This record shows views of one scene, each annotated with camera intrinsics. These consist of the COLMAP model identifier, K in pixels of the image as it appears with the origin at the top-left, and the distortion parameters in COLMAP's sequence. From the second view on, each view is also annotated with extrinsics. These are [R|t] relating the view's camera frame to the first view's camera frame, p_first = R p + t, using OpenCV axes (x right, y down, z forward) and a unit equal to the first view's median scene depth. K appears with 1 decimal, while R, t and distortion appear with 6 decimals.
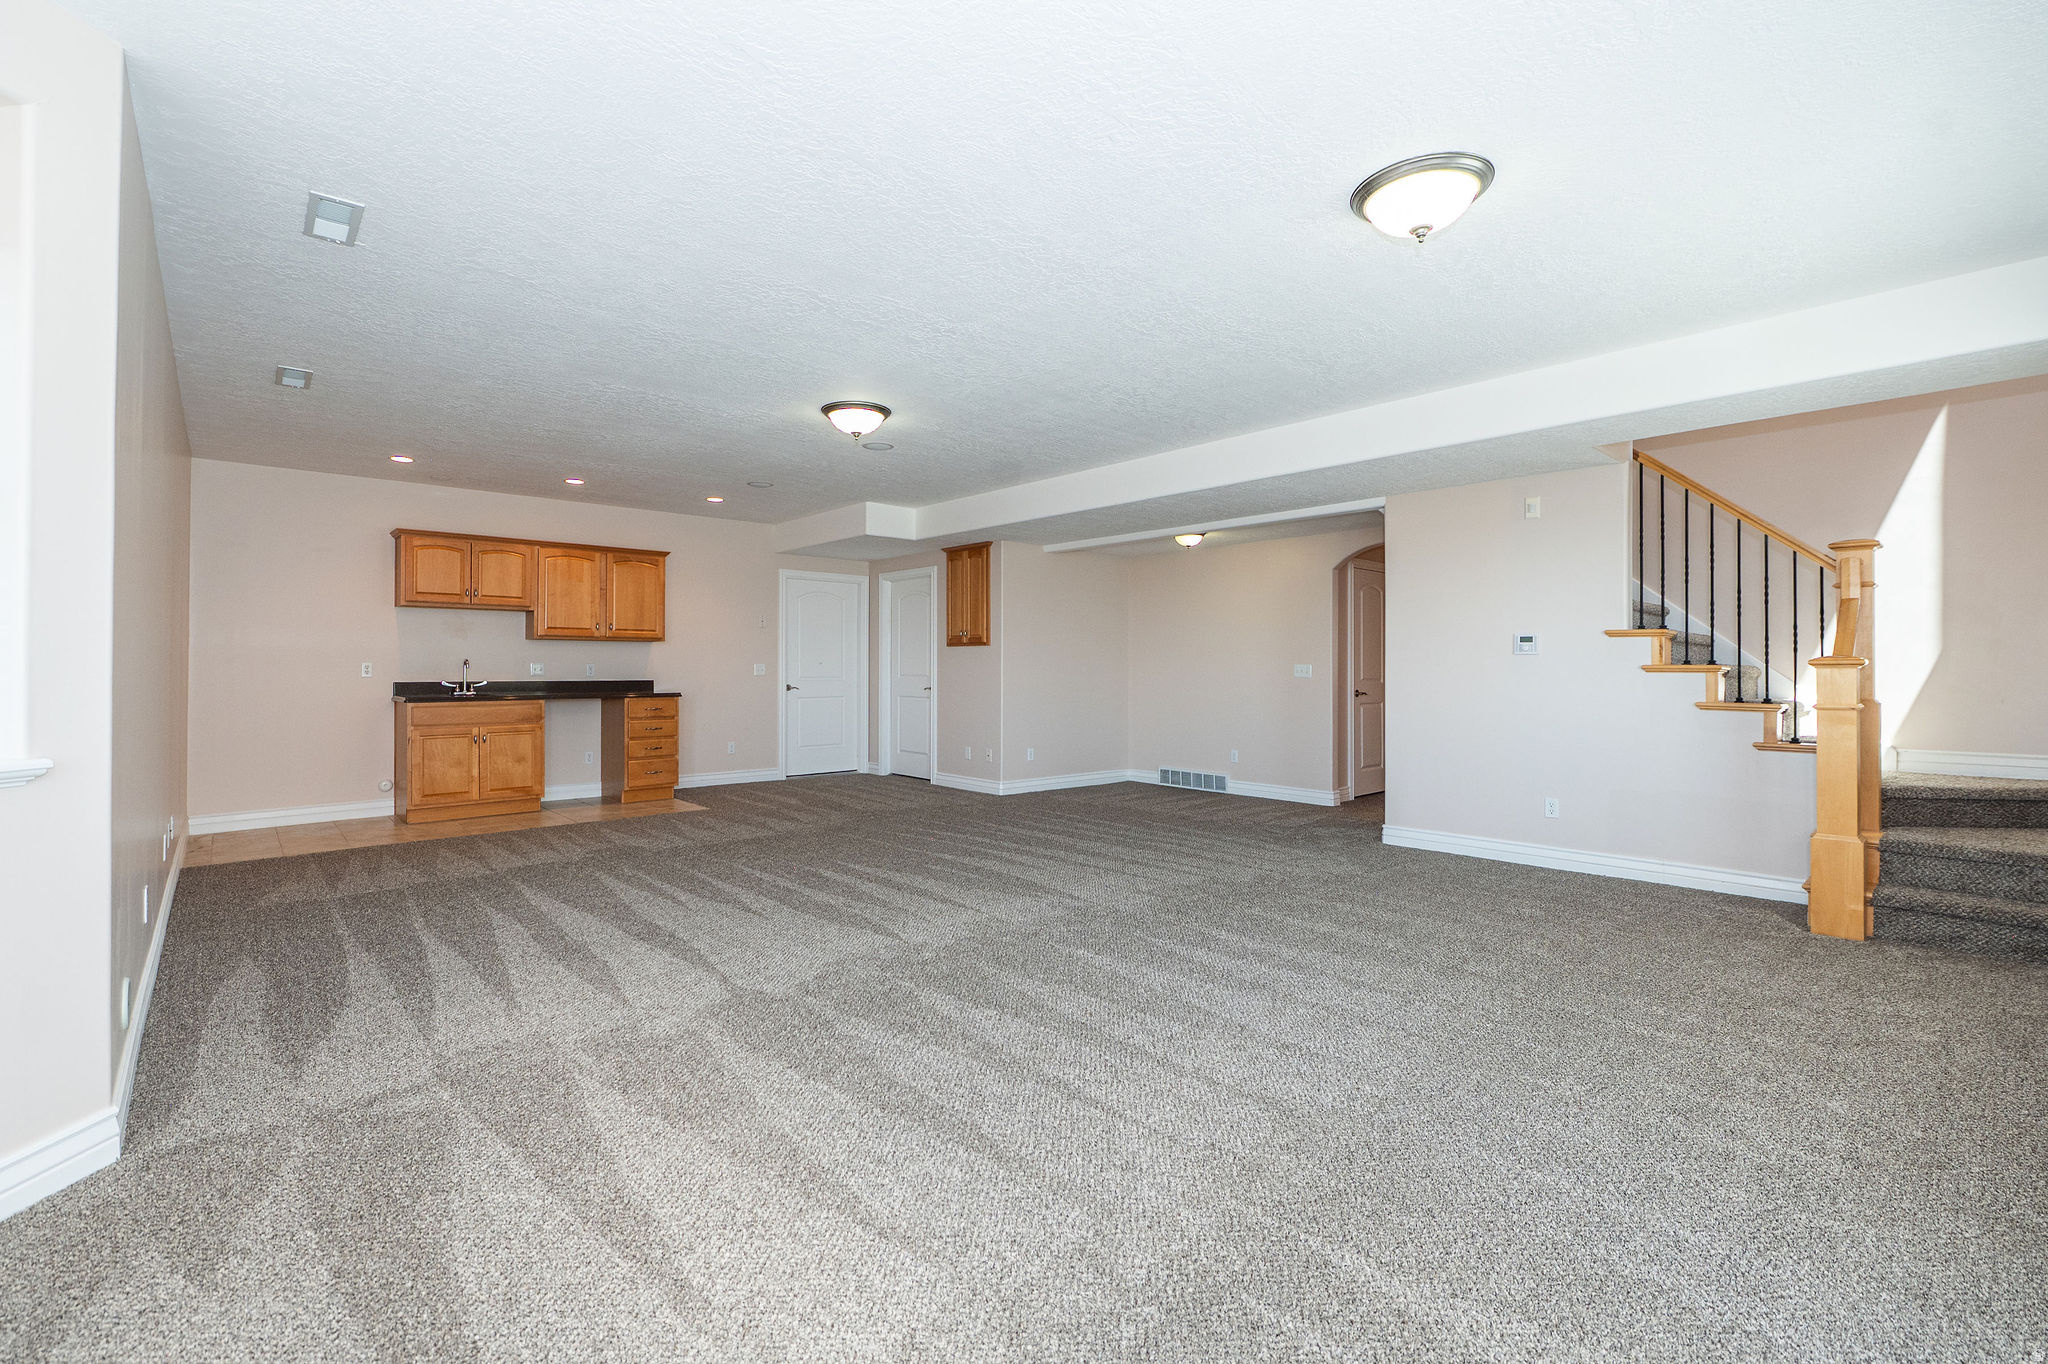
lens RADIAL K [[910.2, 0, 1019.0], [0, 910.2, 677.4], [0, 0, 1]] dist [-0.009426, -0.000831]
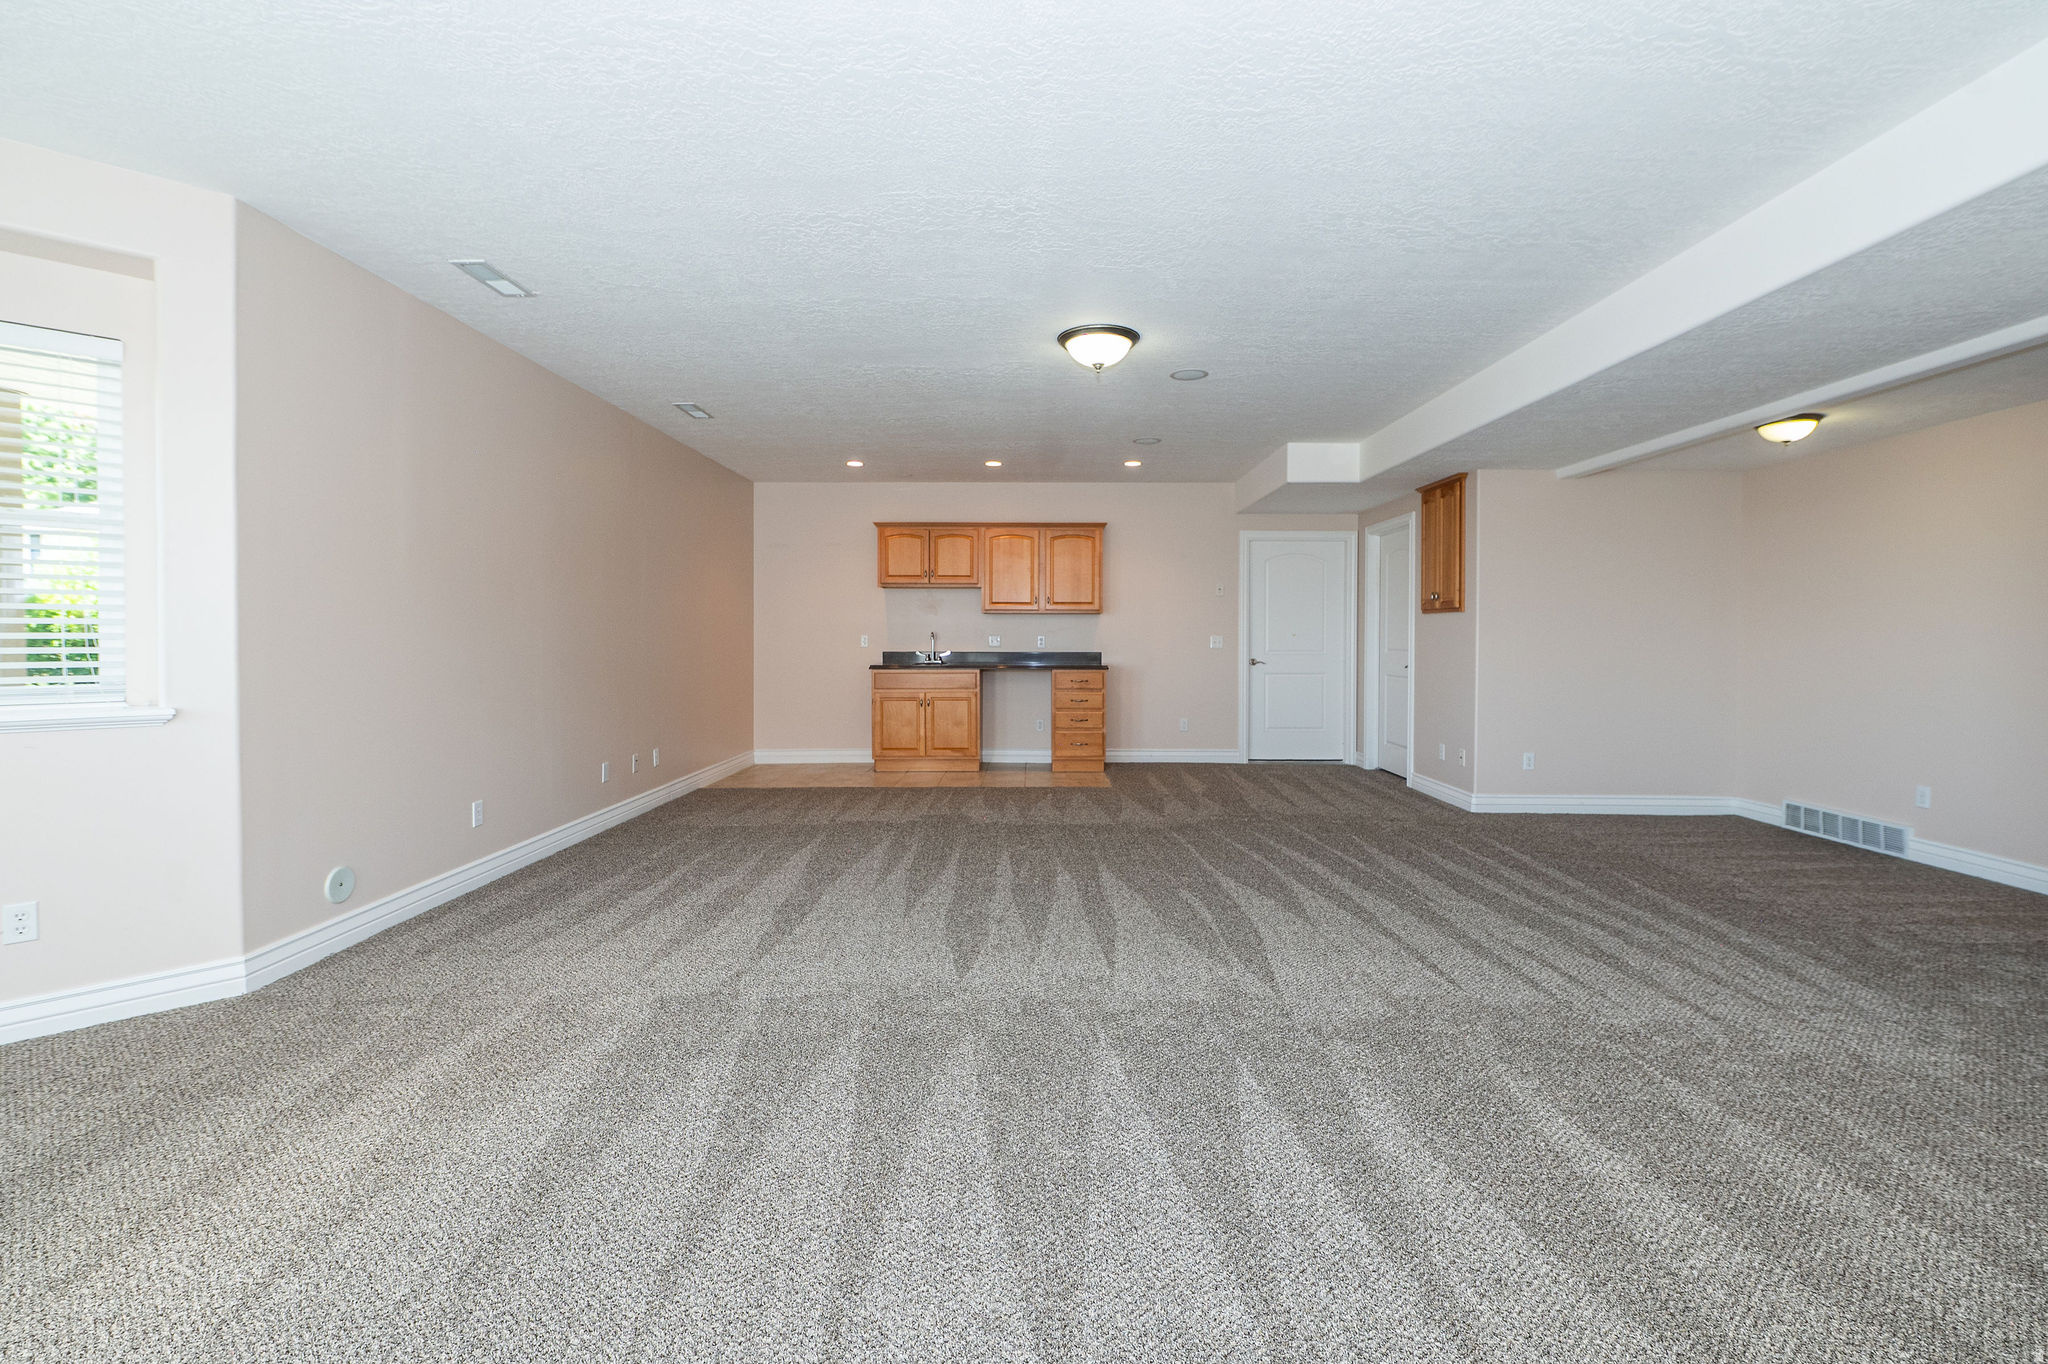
lens RADIAL K [[910.2, 0, 1022.9], [0, 910.2, 661.8], [0, 0, 1]] dist [-0.009426, -0.000831]
pose [[0.731640, 0.019072, -0.681424, 0.241482], [-0.007732, 0.999776, 0.019681, -0.006329], [0.681647, -0.009131, 0.731624, 0.229174]]
